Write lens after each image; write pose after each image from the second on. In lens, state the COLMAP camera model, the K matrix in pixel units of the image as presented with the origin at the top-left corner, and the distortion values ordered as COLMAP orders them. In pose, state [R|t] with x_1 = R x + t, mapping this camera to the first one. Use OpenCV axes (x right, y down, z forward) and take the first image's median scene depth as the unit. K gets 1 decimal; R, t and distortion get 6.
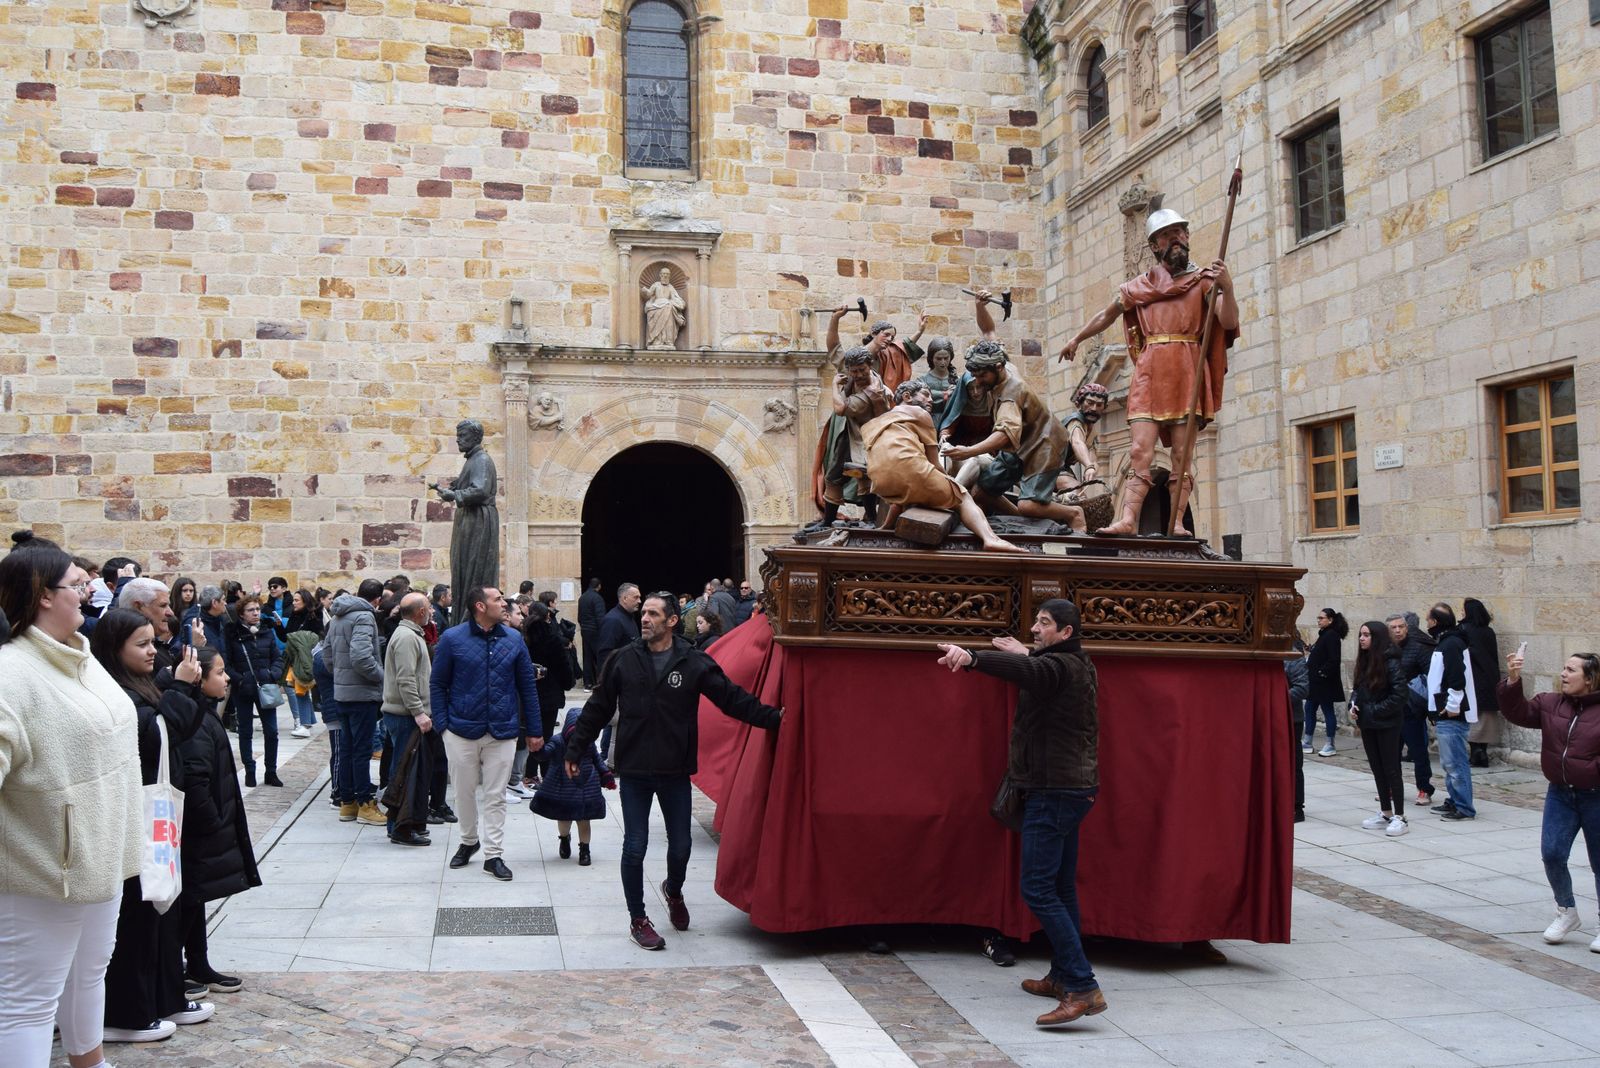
lens RADIAL K [[1777.9, 0, 818.2], [0, 1777.9, 484.5], [0, 0, 1]] dist [-0.046636, 0.000000]
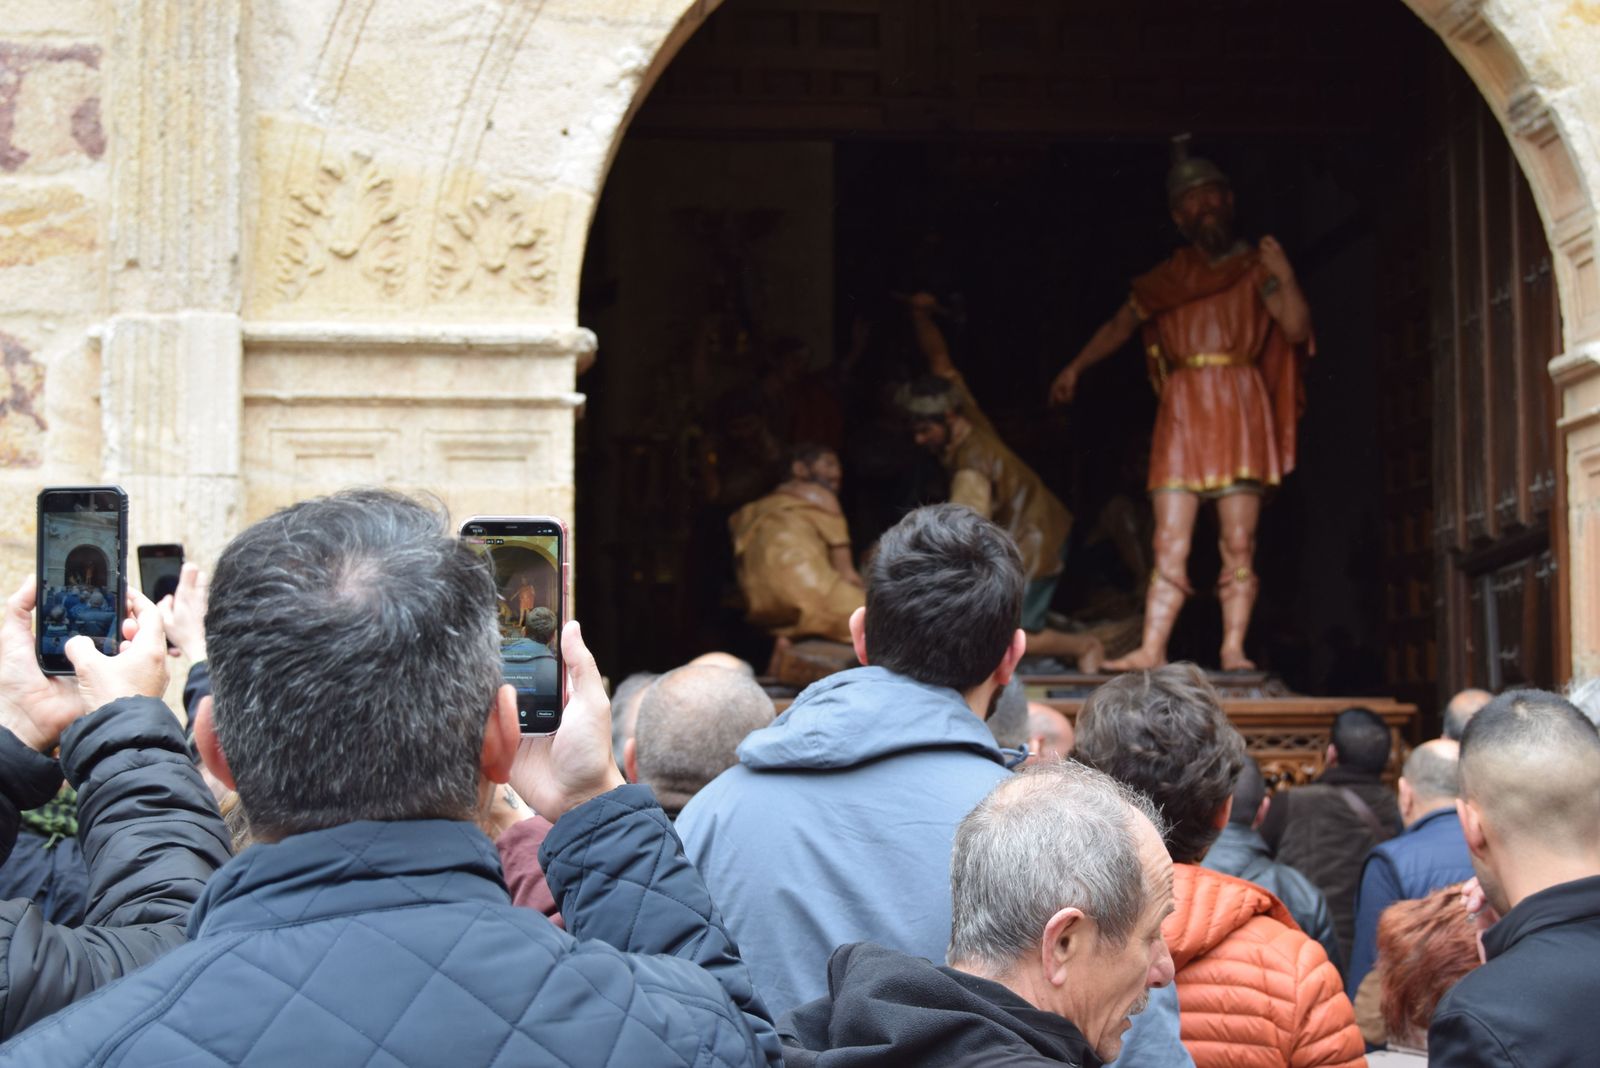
lens RADIAL K [[3193.8, 0, 783.1], [0, 3193.8, 510.0], [0, 0, 1]] dist [-0.011726, 0.000000]
pose [[0.991325, -0.000157, -0.131431, -0.077211], [-0.002879, 0.999733, -0.022909, 0.044686], [0.131400, 0.023088, 0.991061, 0.718809]]
